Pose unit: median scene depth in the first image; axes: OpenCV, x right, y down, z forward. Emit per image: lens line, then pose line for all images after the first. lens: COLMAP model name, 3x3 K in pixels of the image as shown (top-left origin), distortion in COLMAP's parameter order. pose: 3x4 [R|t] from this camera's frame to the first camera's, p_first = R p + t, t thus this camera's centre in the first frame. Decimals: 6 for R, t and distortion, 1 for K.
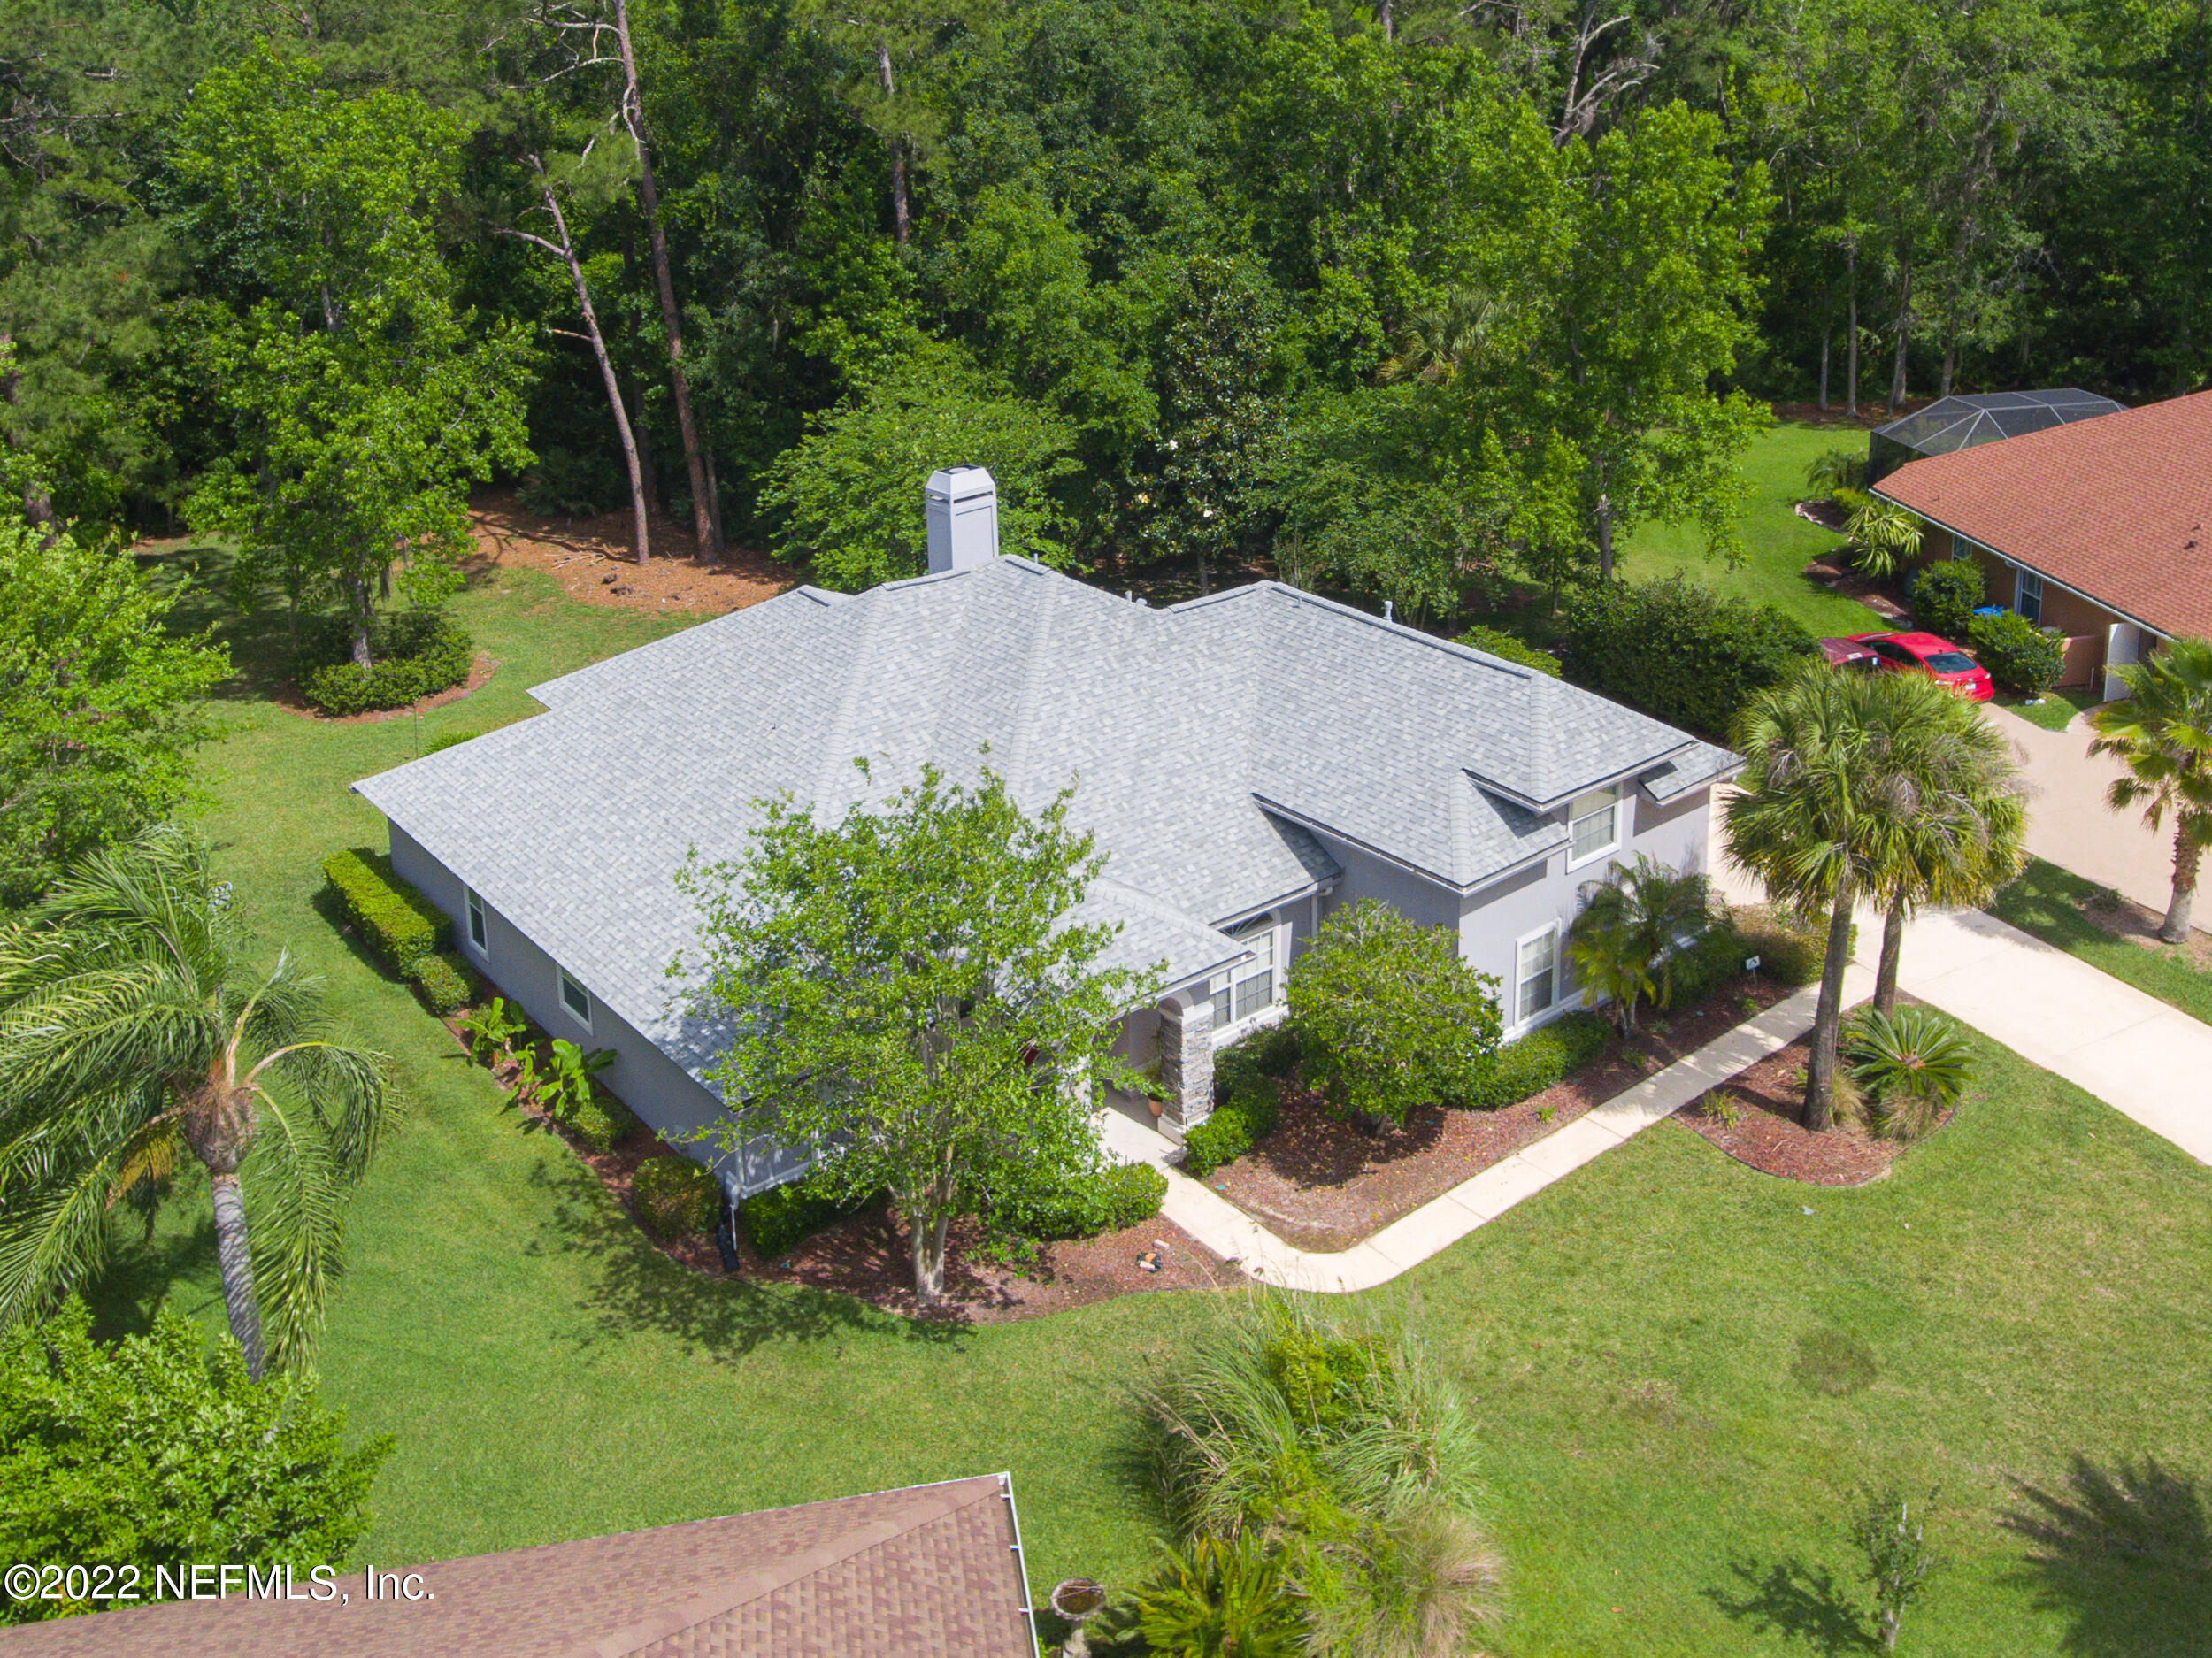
lens RADIAL K [[1960.7, 0, 1176.6], [0, 1960.7, 832.1], [0, 0, 1]] dist [0.002604, -0.009488]
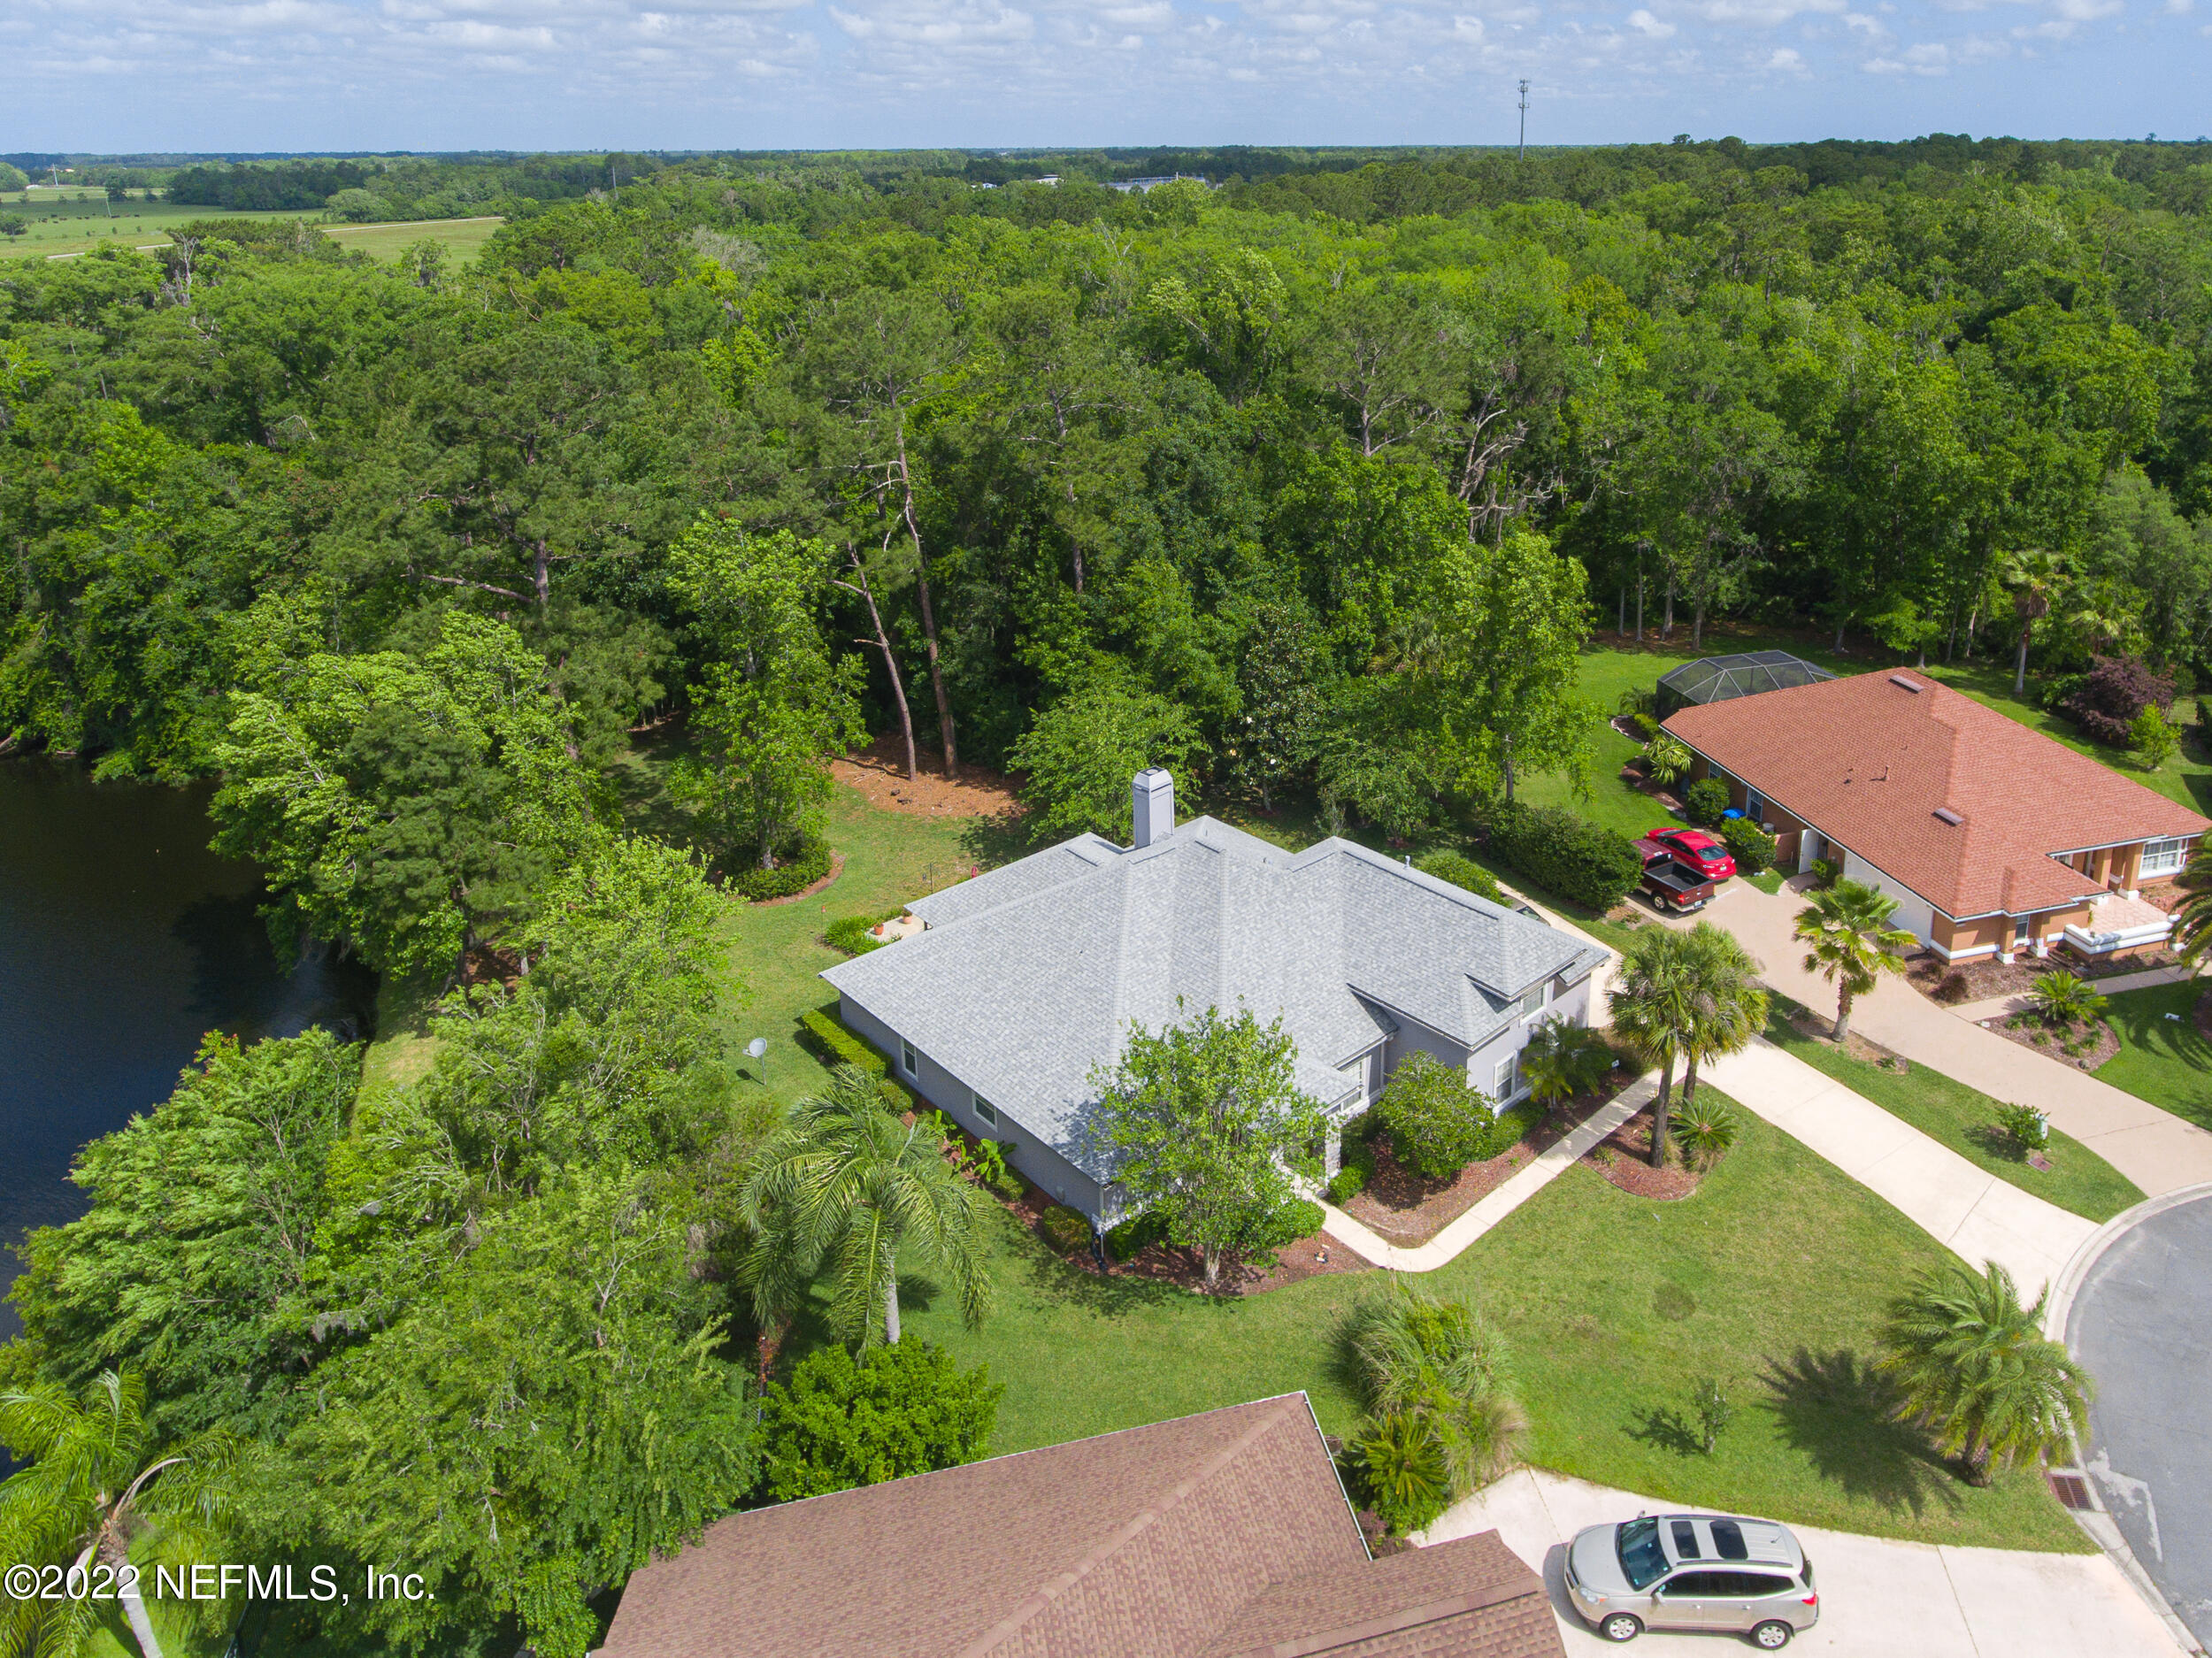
lens RADIAL K [[1431.2, 0, 1202.9], [0, 1431.2, 861.5], [0, 0, 1]] dist [0.000802, -0.000267]
pose [[0.998216, -0.018365, 0.056815, -0.167899], [0.015948, 0.998960, 0.042709, -0.190881], [-0.057541, -0.041727, 0.997471, -0.311495]]
